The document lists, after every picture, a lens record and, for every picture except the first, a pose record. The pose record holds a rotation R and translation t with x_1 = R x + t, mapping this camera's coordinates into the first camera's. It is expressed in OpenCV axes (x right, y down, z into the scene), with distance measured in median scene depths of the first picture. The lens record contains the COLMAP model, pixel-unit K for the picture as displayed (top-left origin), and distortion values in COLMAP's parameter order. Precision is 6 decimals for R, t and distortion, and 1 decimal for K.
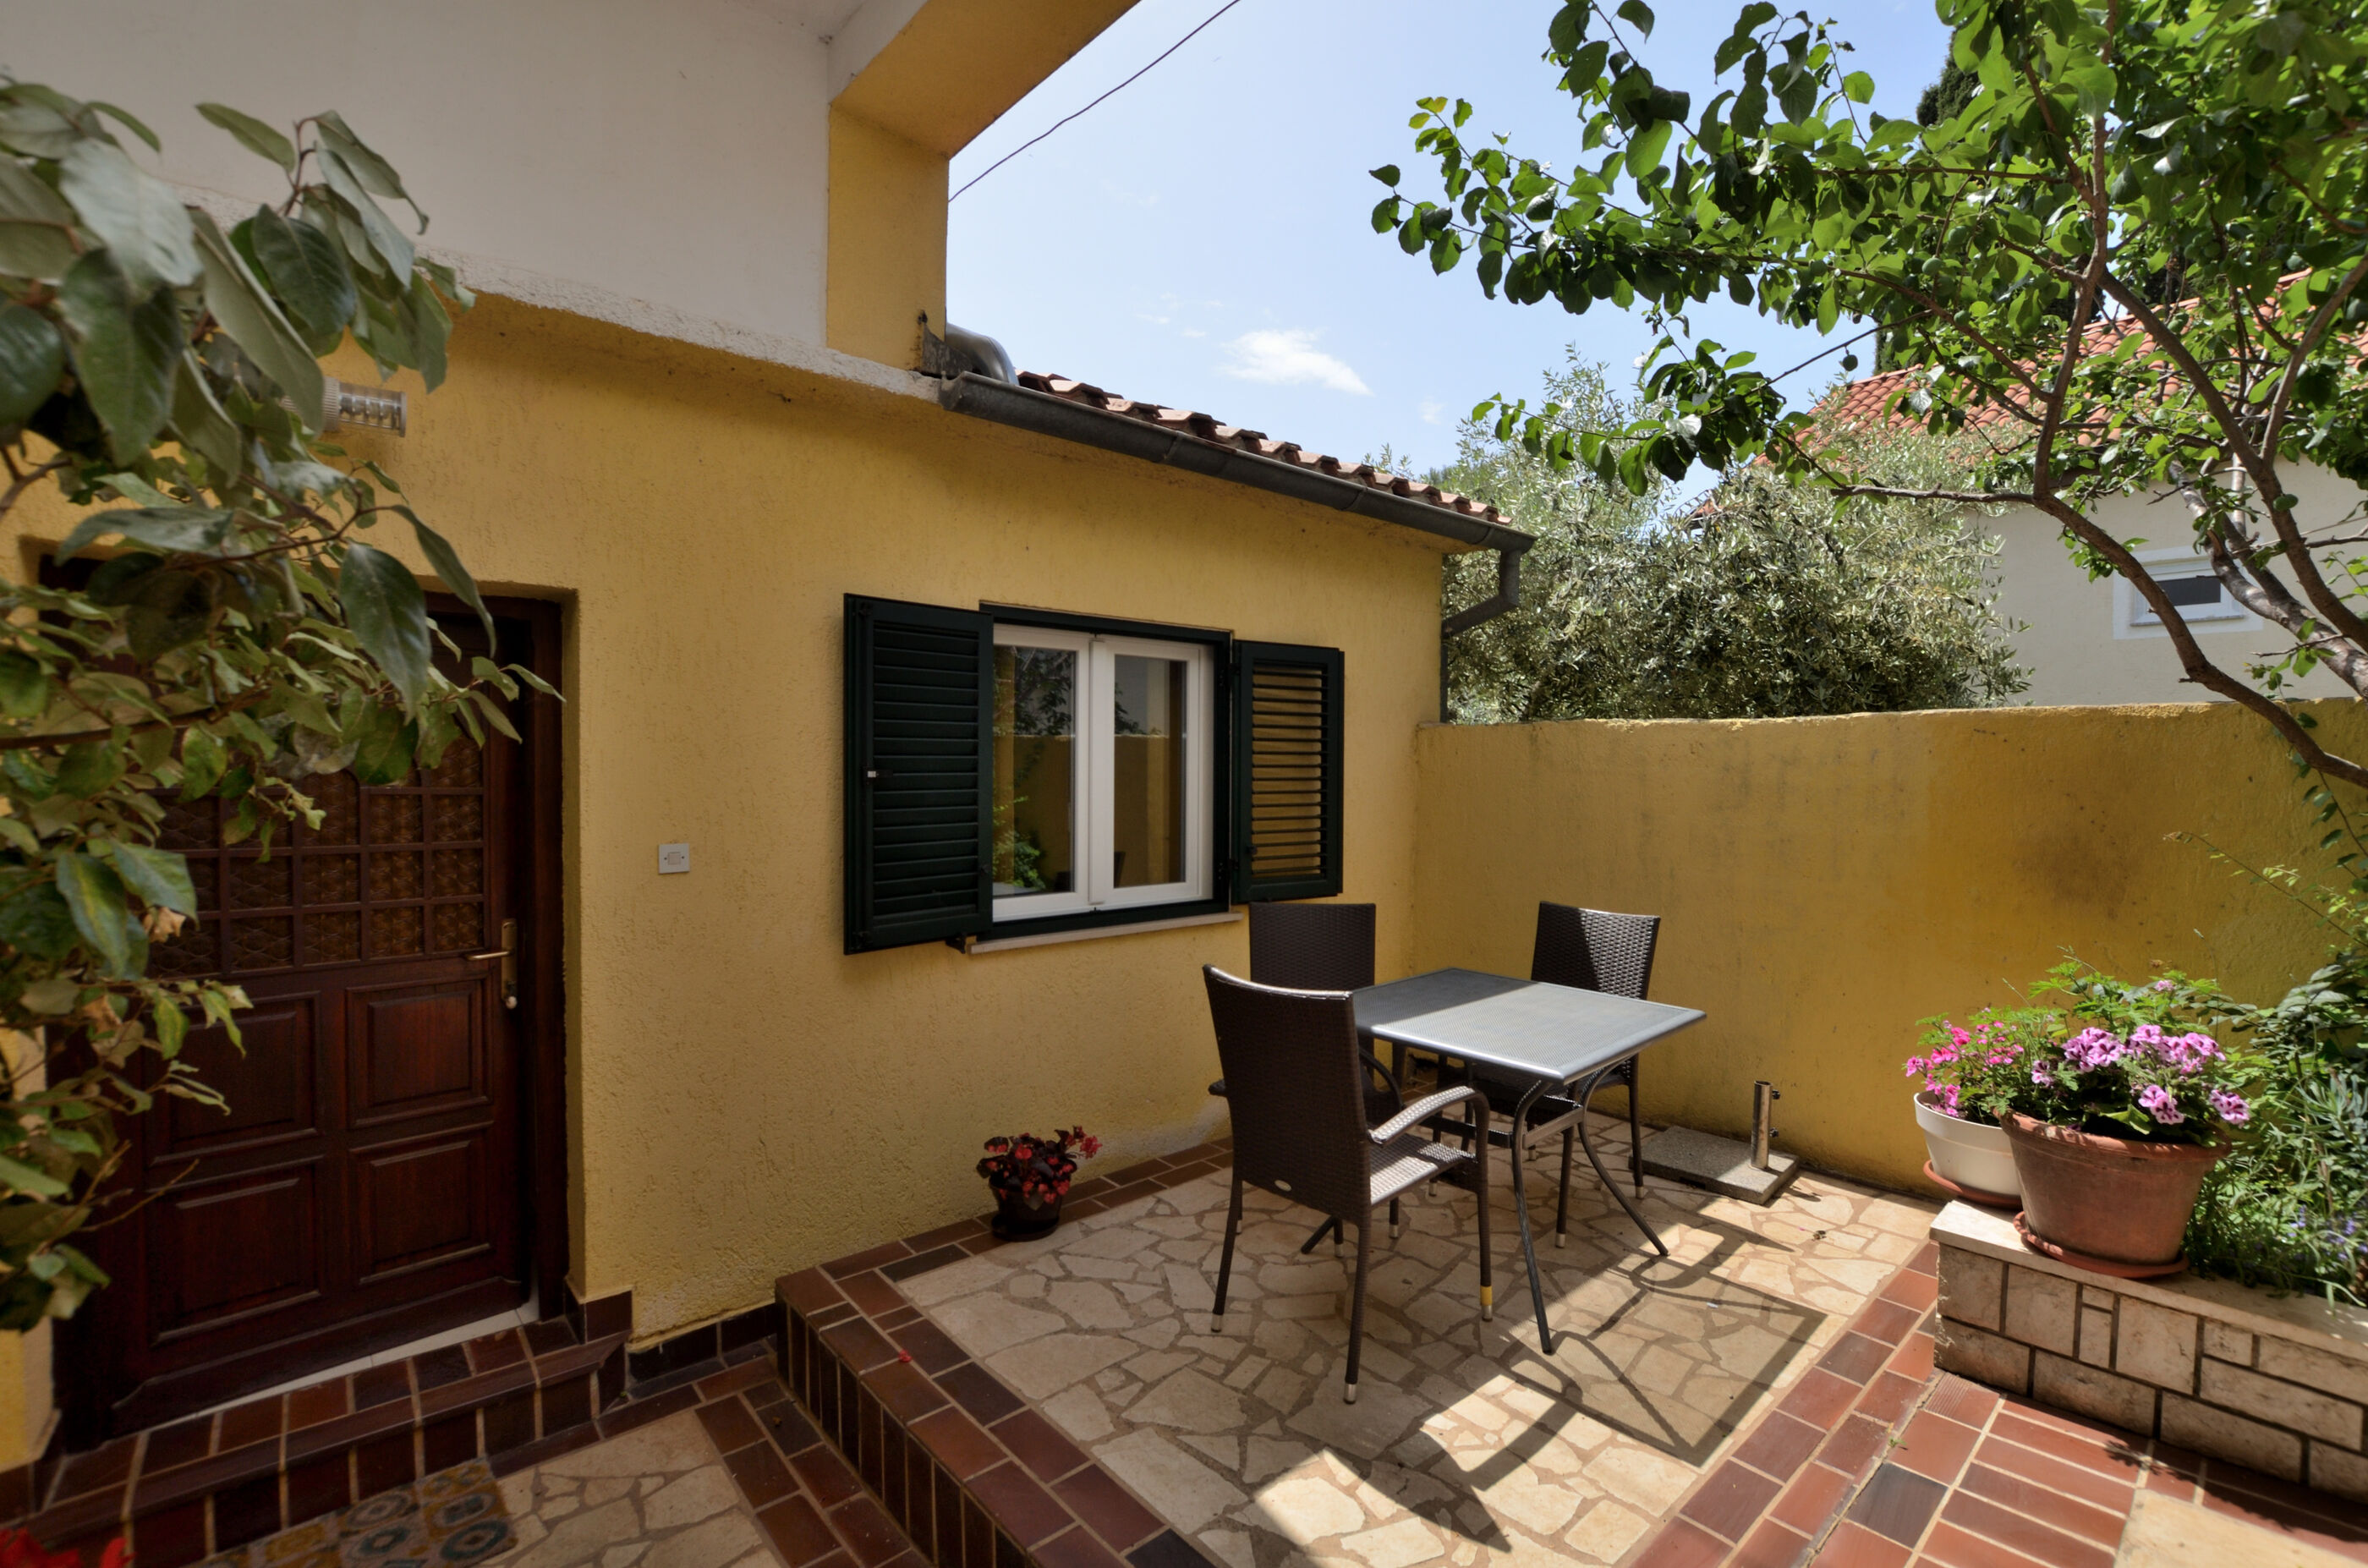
lens RADIAL K [[1040.7, 0, 1205.2], [0, 1040.7, 771.5], [0, 0, 1]] dist [-0.037267, 0.006188]
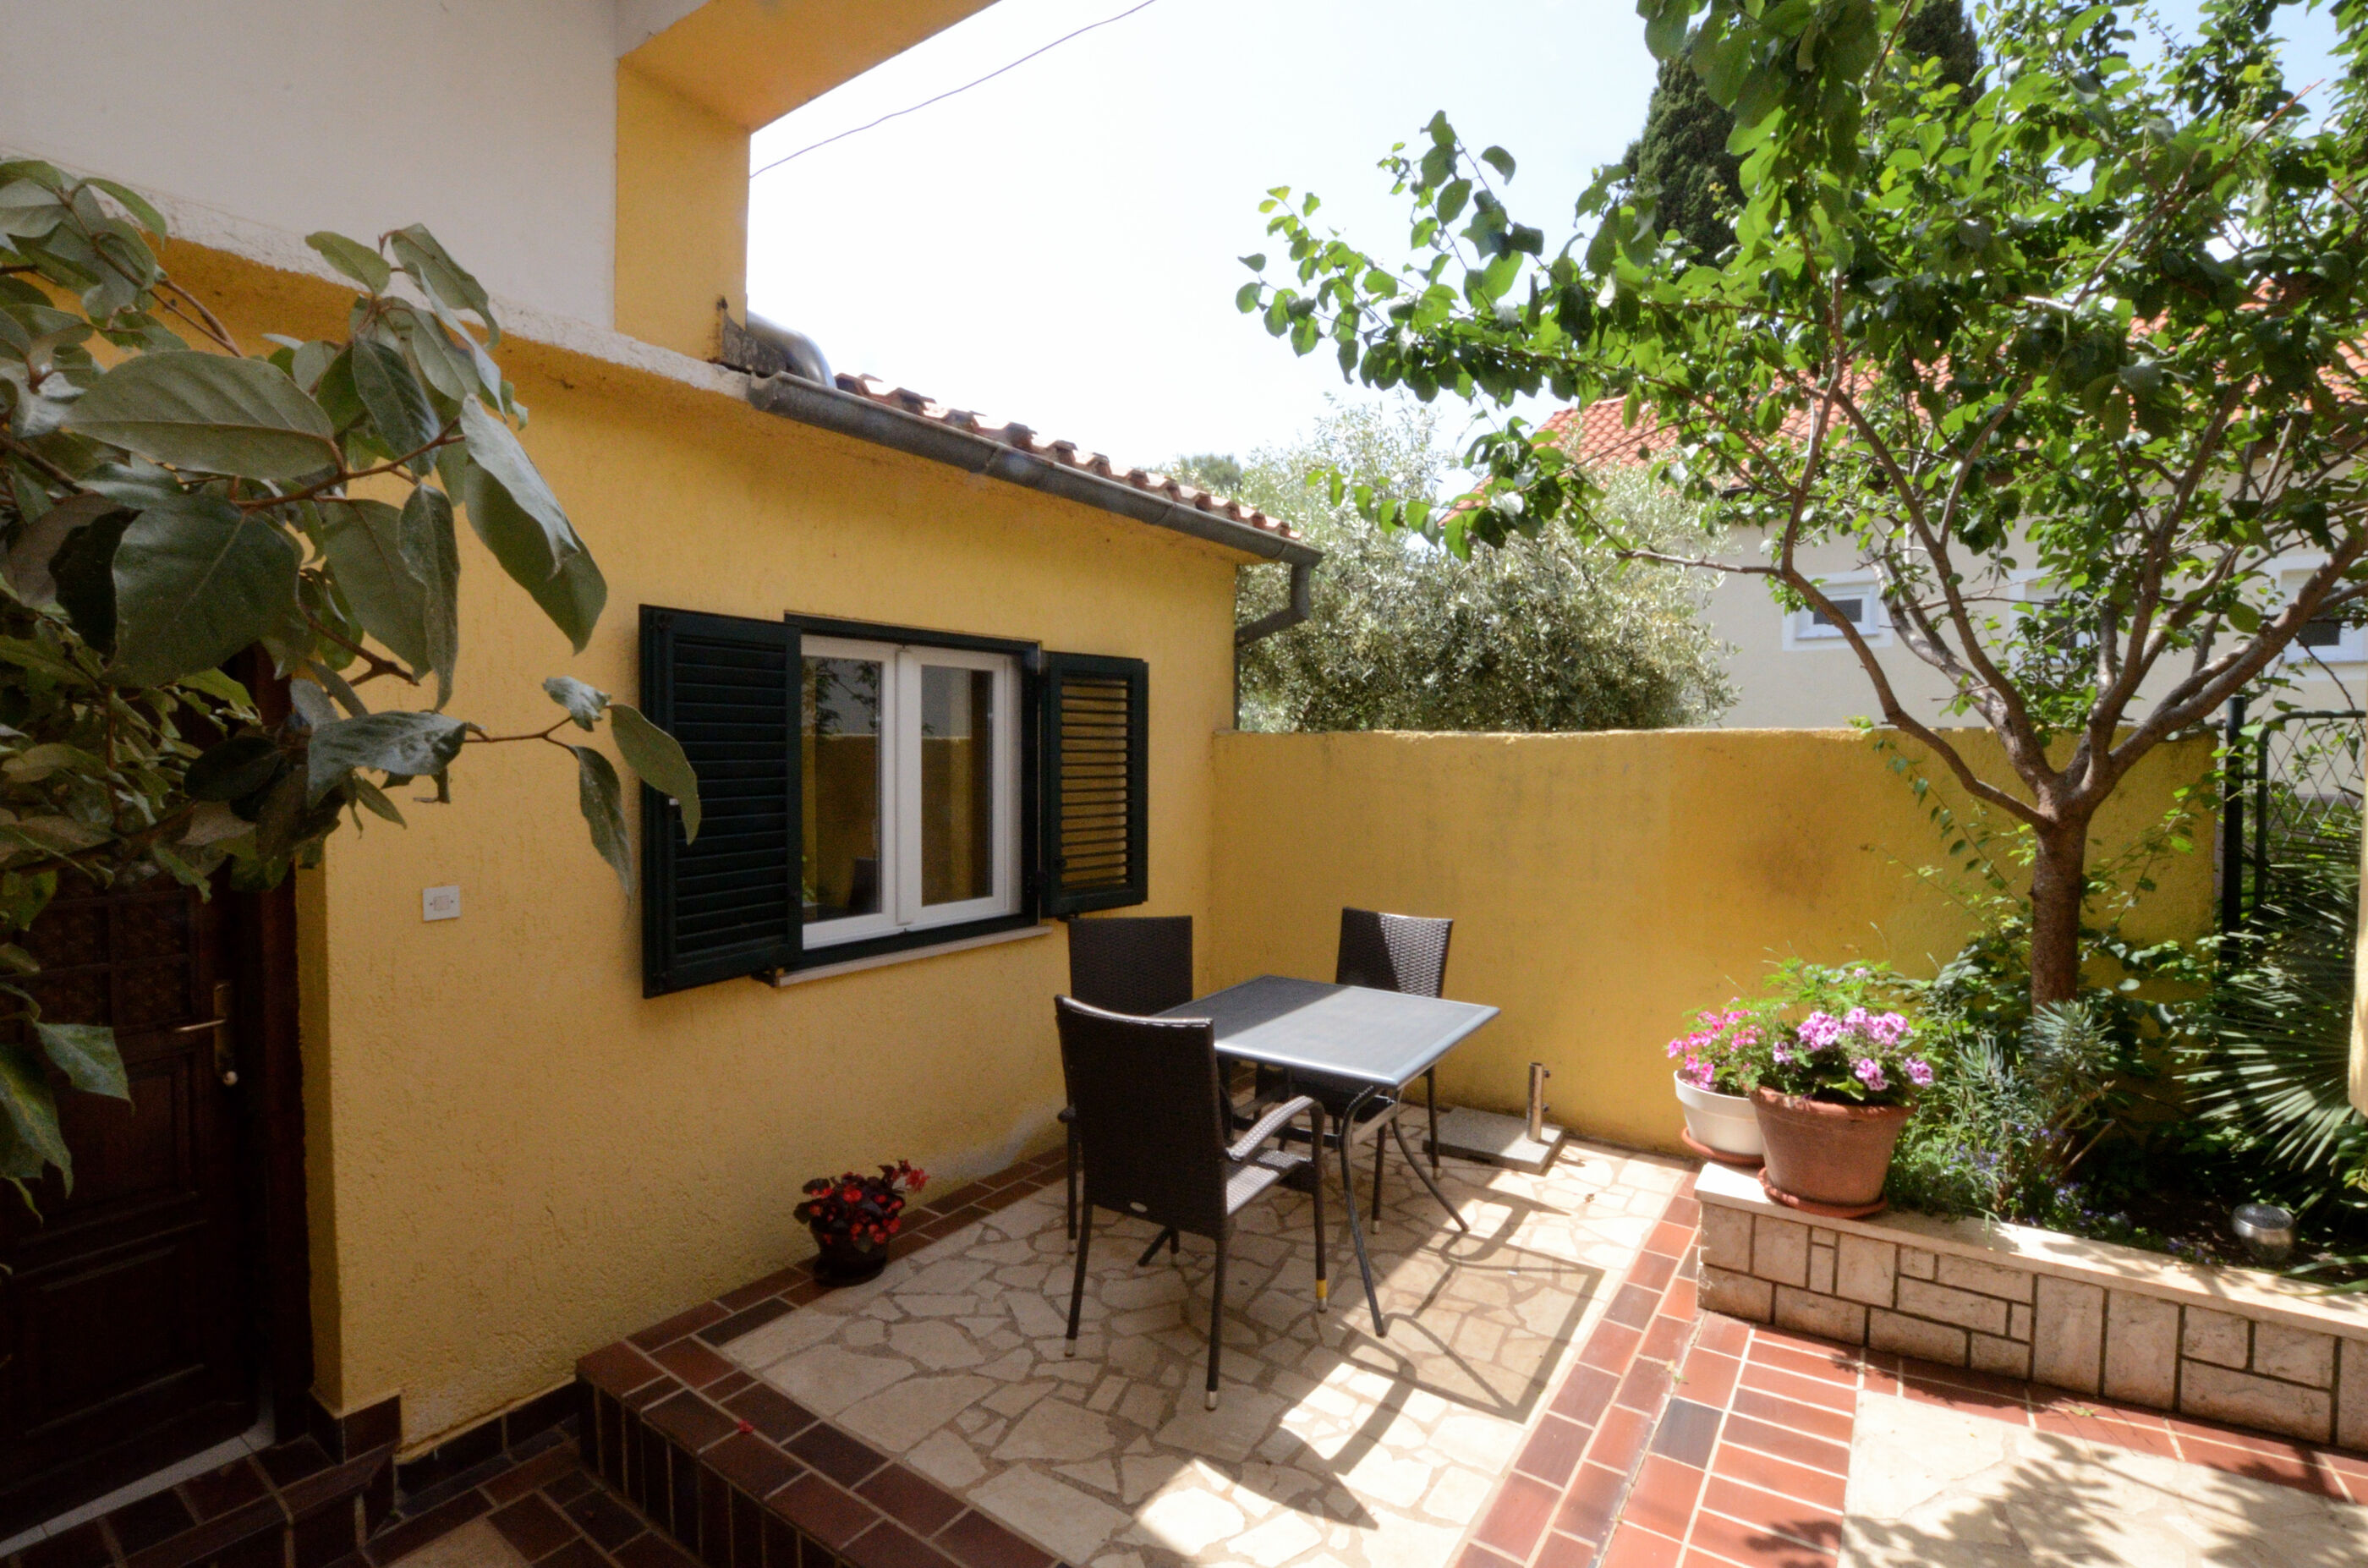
lens RADIAL K [[1055.2, 0, 1202.6], [0, 1055.2, 769.0], [0, 0, 1]] dist [-0.038591, 0.007091]
pose [[0.971538, -0.006633, 0.236789, -0.091505], [0.003194, 0.999884, 0.014903, -0.042114], [-0.236861, -0.013723, 0.971447, -0.014228]]
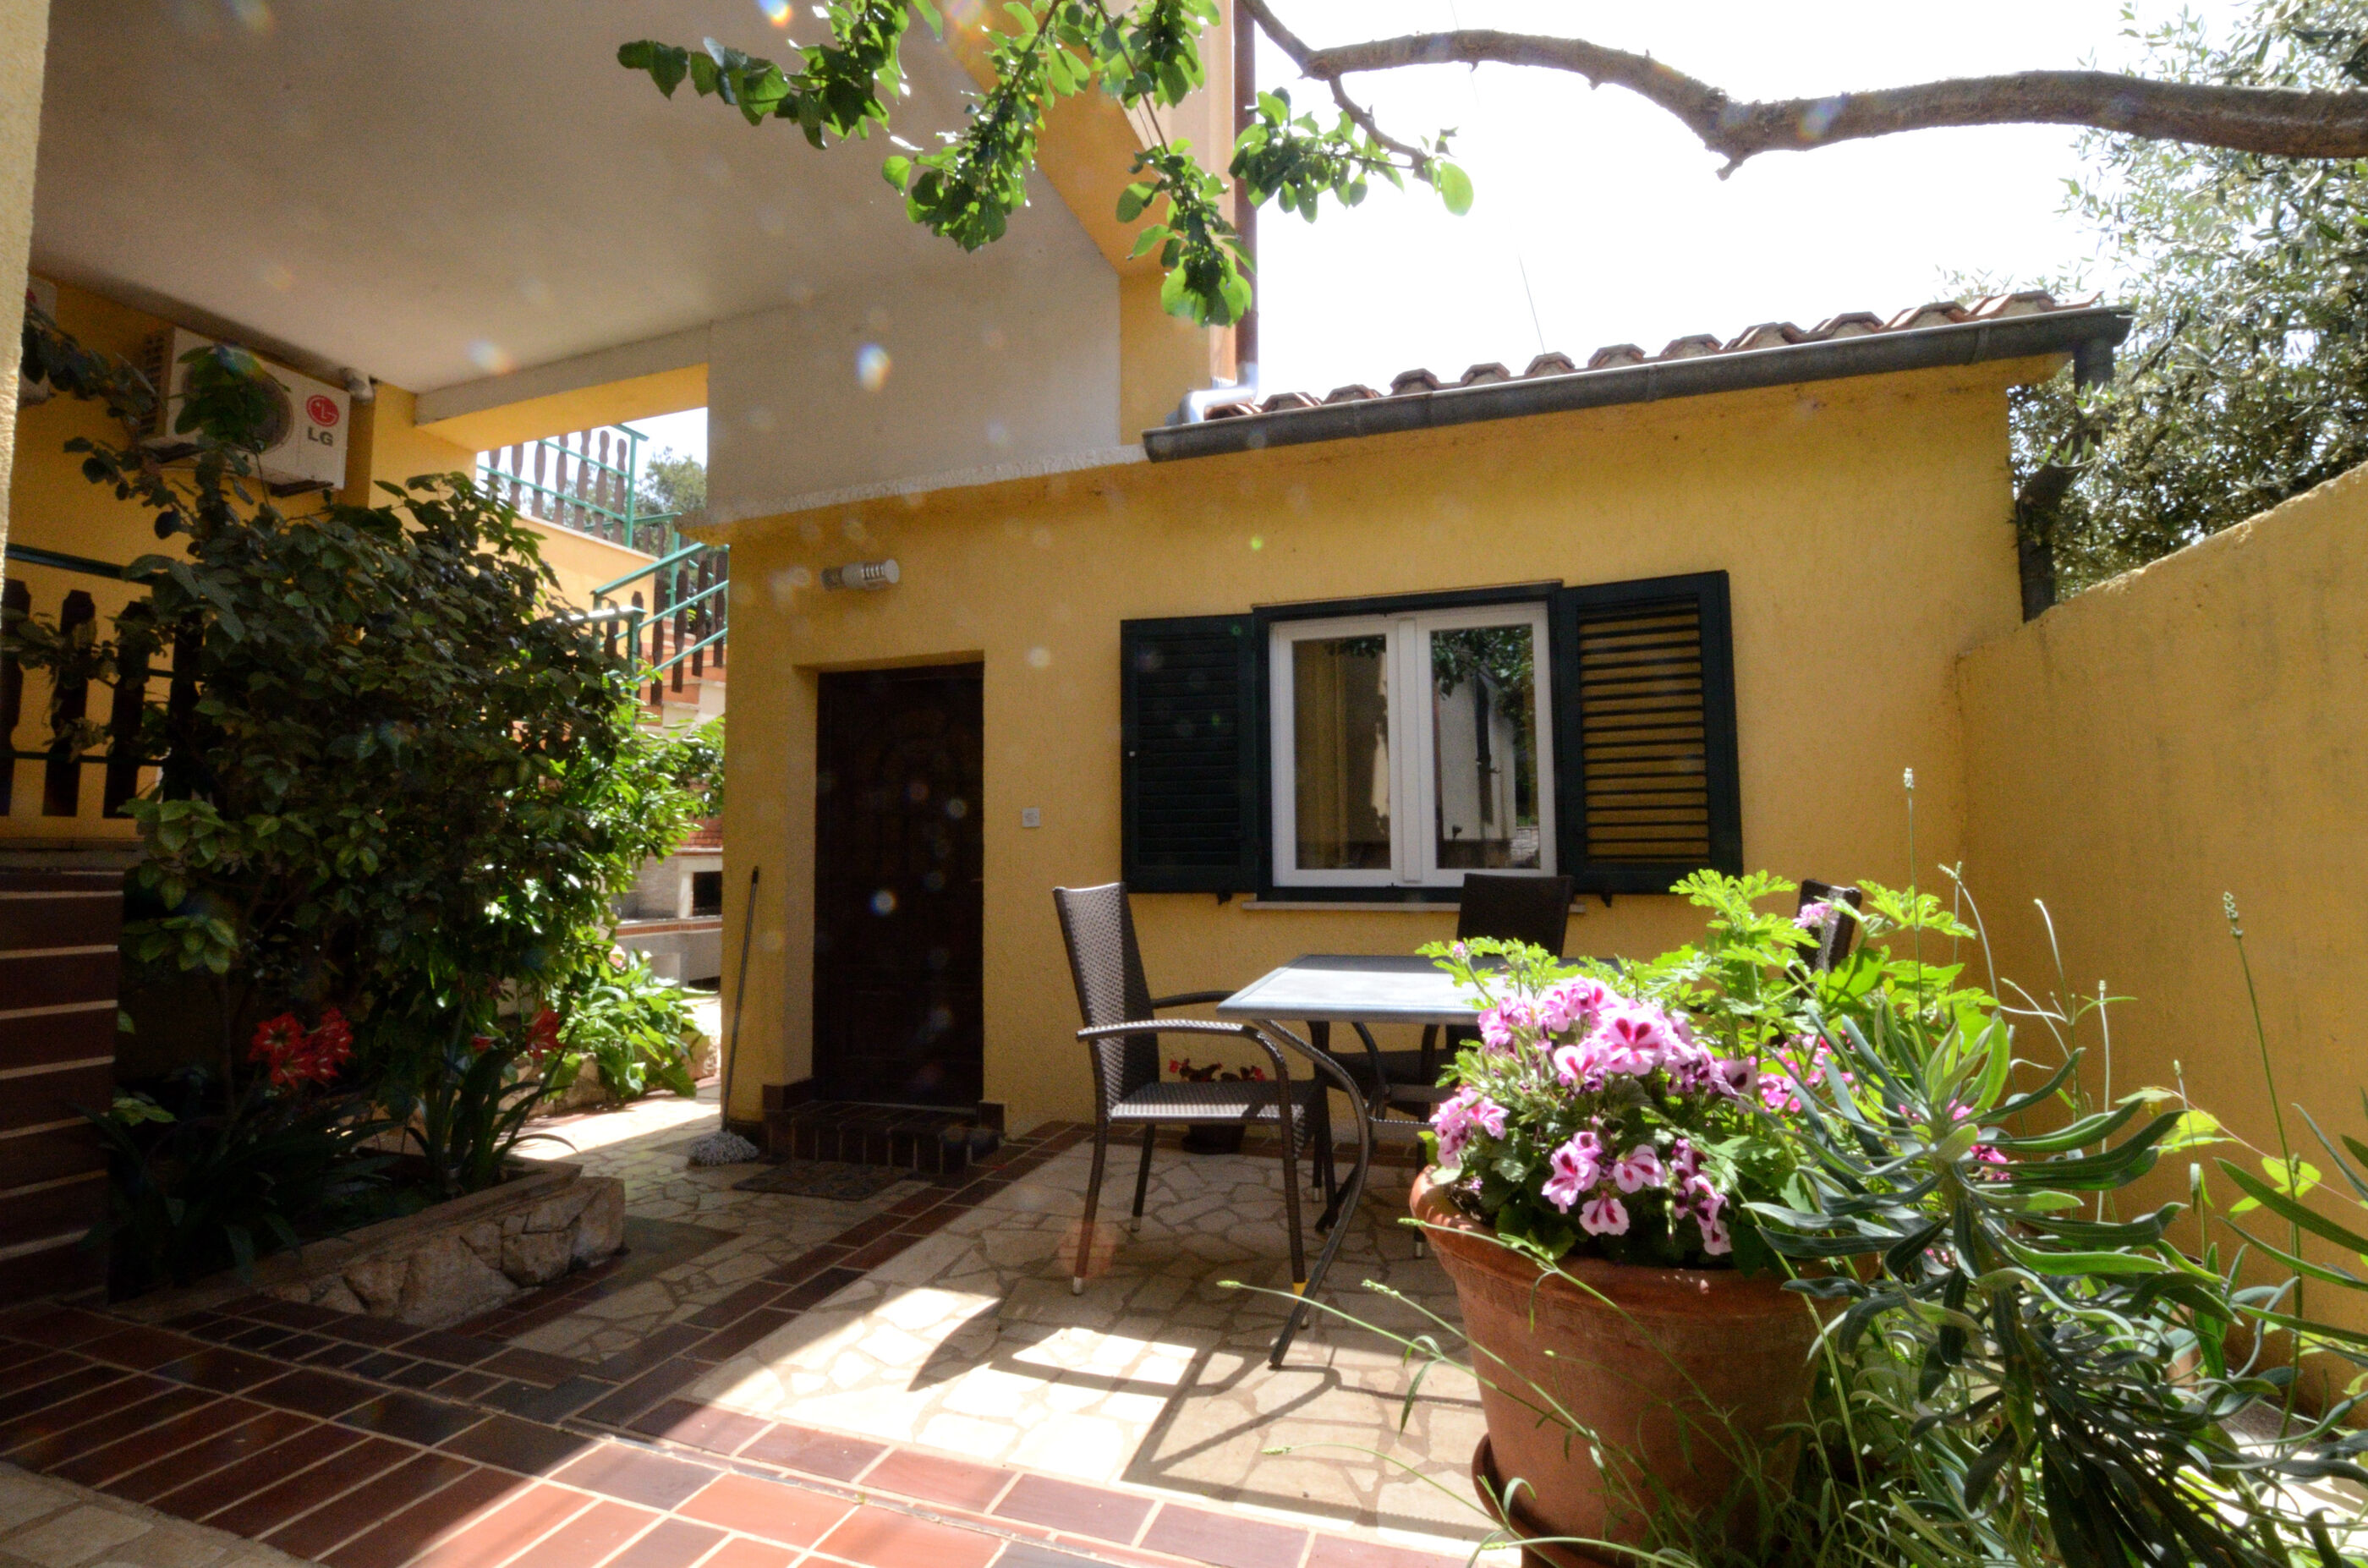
lens RADIAL K [[1040.7, 0, 1205.2], [0, 1040.7, 771.5], [0, 0, 1]] dist [-0.037267, 0.006188]
pose [[0.503742, -0.075051, -0.860588, 0.913178], [0.002497, 0.996341, -0.085428, 0.147612], [0.863851, 0.040885, 0.502086, 0.463210]]
